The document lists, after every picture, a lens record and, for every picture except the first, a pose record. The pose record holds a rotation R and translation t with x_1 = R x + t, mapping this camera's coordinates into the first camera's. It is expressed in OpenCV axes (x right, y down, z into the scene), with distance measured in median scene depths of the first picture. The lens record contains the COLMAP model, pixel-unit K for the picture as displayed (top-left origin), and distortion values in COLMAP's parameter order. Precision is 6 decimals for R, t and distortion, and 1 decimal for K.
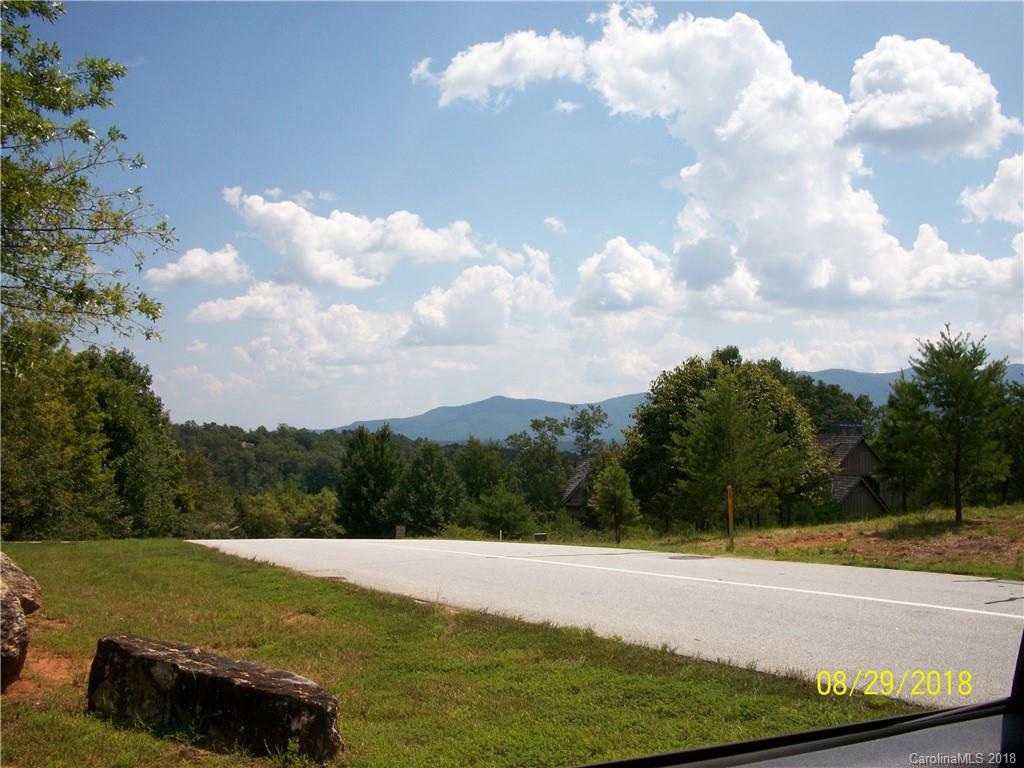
lens RADIAL K [[1054.3, 0, 534.5], [0, 1054.3, 388.3], [0, 0, 1]] dist [-0.221427, 0.193818]
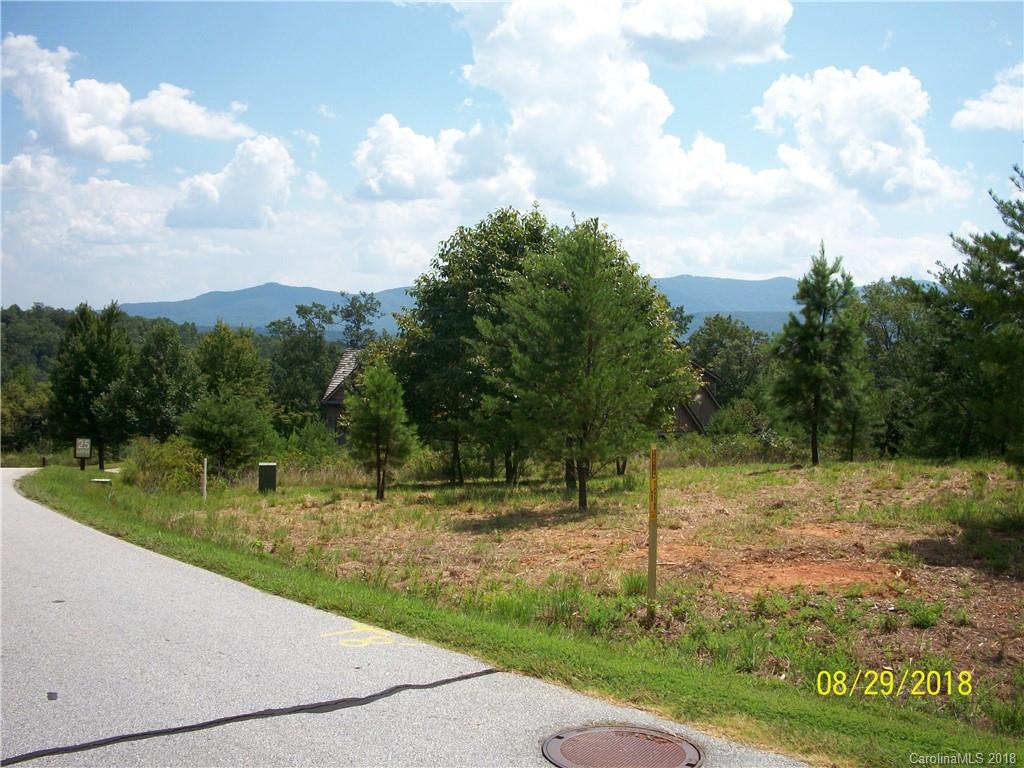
lens RADIAL K [[1054.3, 0, 534.5], [0, 1054.3, 388.3], [0, 0, 1]] dist [-0.221427, 0.193818]
pose [[0.976373, 0.028691, 0.214178, 0.012611], [-0.050295, 0.994099, 0.096111, 0.008155], [-0.210157, -0.104613, 0.972055, 0.143775]]
